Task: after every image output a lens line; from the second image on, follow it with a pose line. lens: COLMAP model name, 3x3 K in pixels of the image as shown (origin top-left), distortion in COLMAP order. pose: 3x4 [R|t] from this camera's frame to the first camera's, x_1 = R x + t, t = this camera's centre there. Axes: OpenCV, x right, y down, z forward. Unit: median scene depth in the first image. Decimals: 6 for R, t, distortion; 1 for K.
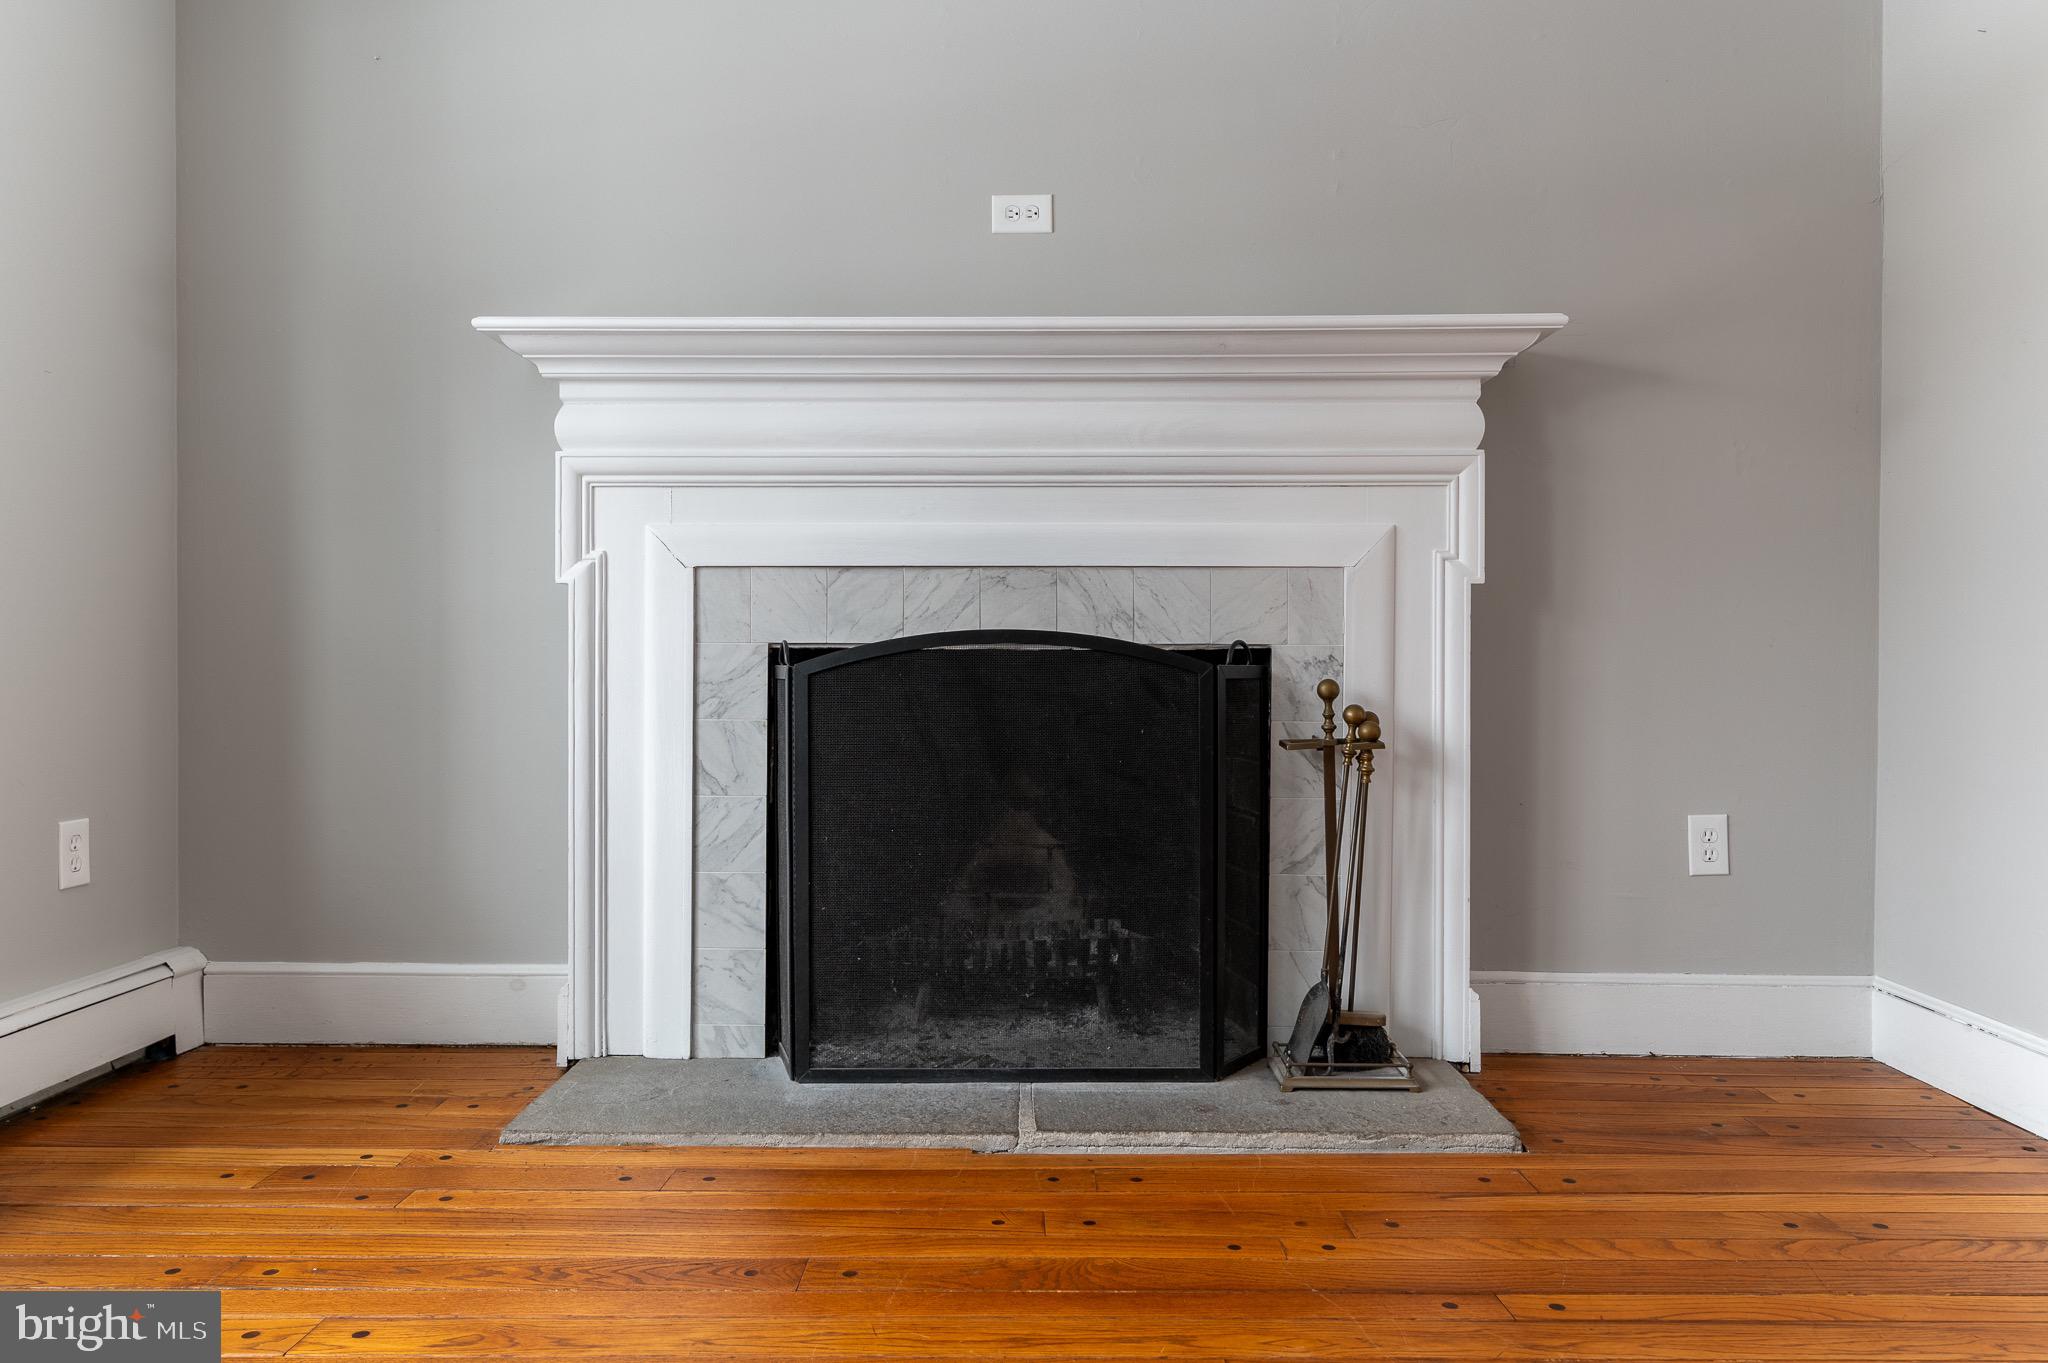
lens RADIAL K [[1348.5, 0, 1024.0], [0, 1348.5, 681.5], [0, 0, 1]] dist [0.001829, 0.001376]
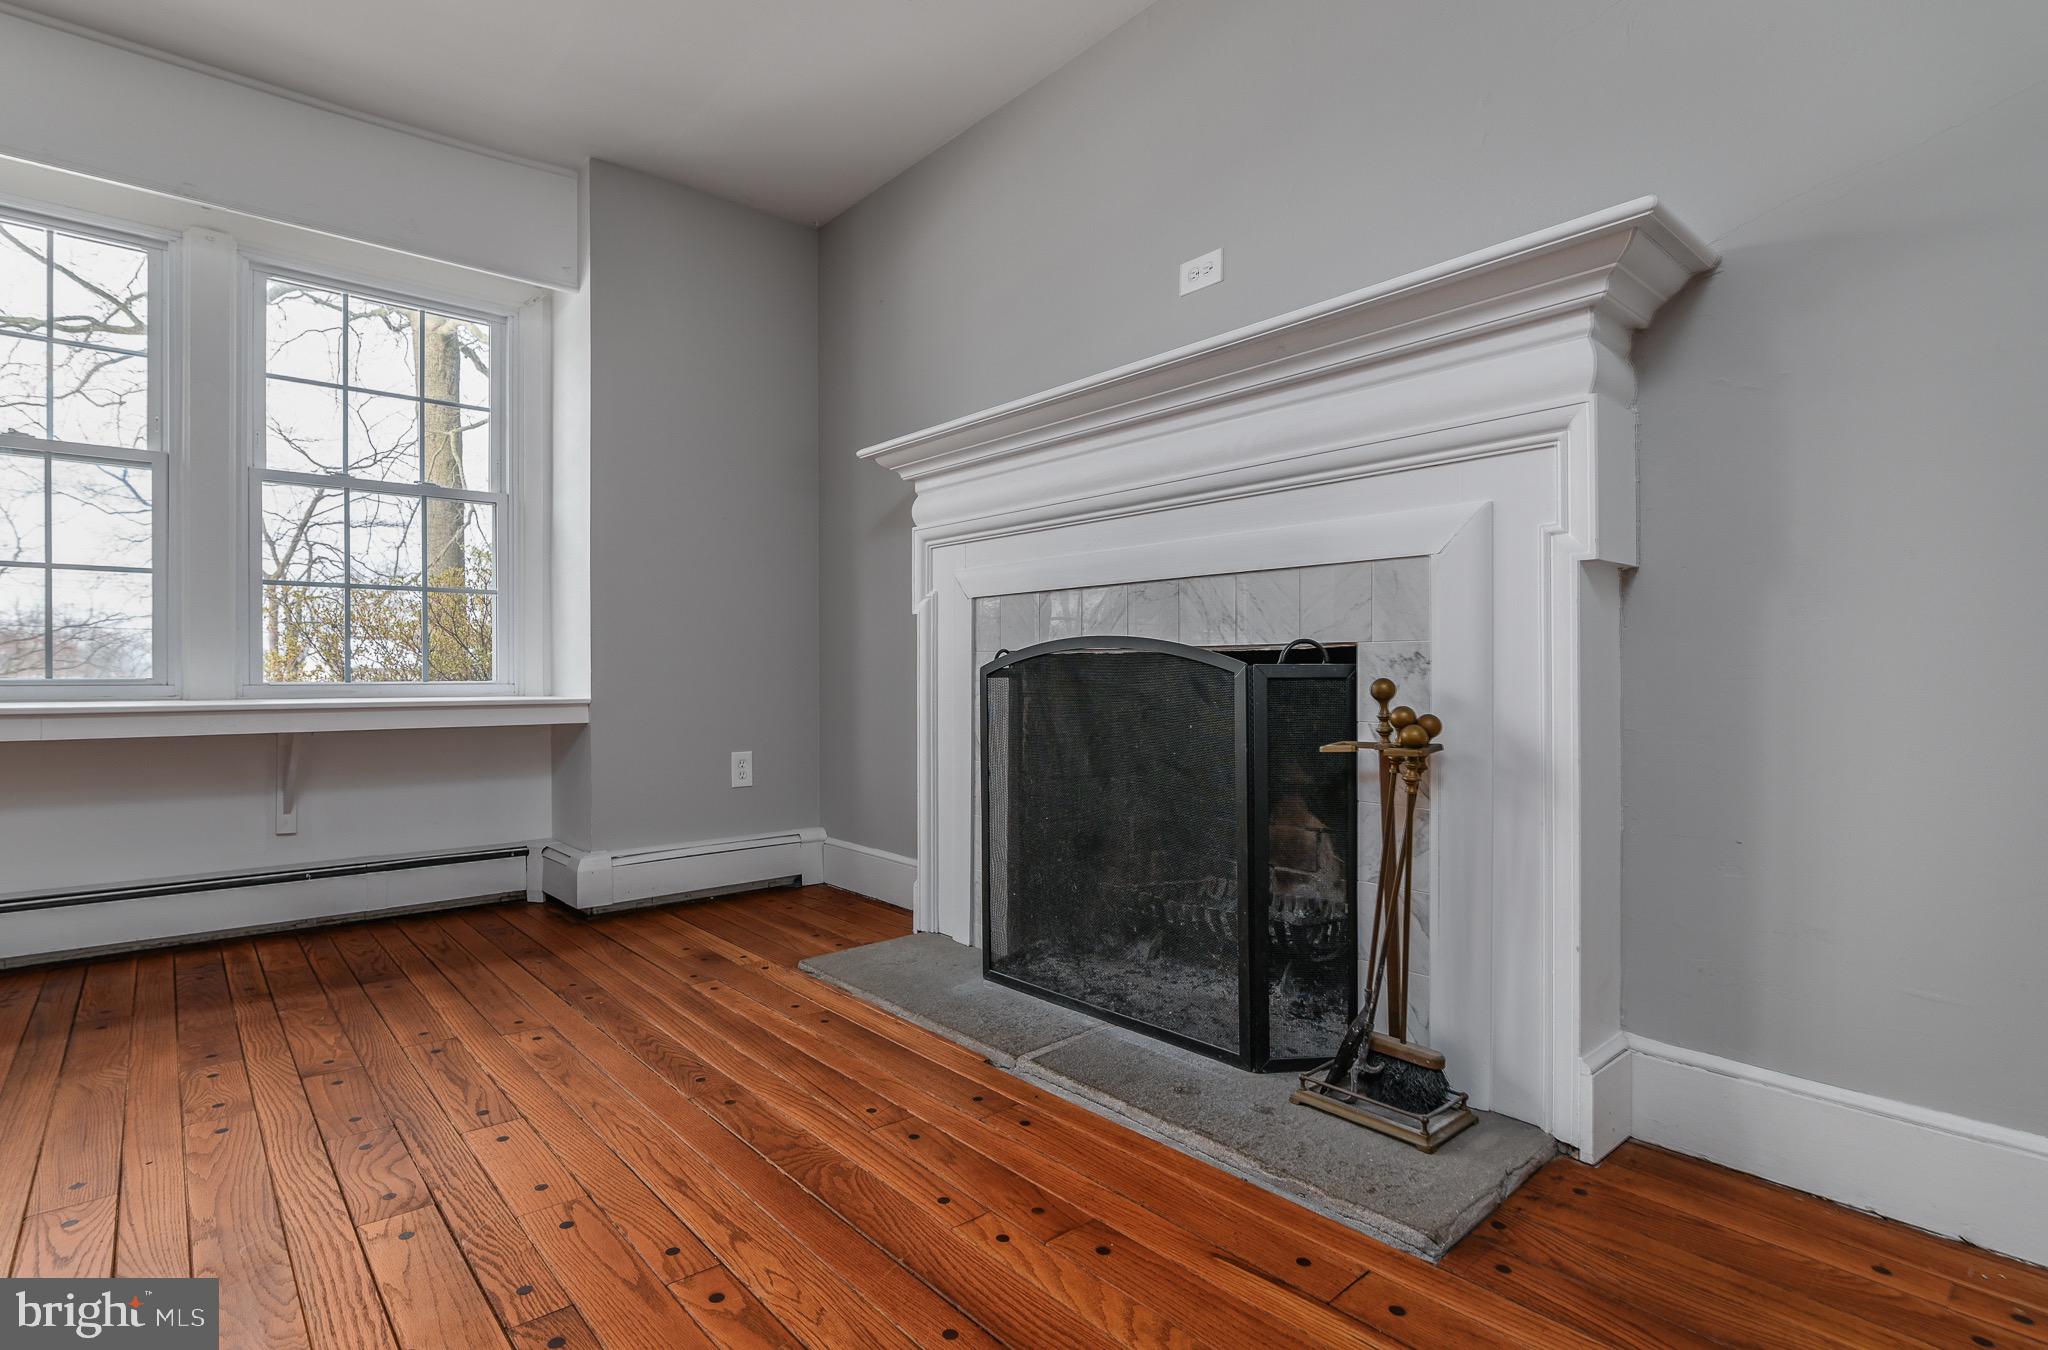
lens RADIAL K [[960.1, 0, 1024.0], [0, 960.1, 675.0], [0, 0, 1]] dist [-0.010914, 0.000387]
pose [[0.673924, -0.001334, -0.738800, 0.539323], [-0.001791, 0.999992, -0.003440, -0.001206], [0.738799, 0.003642, 0.673916, 0.368474]]
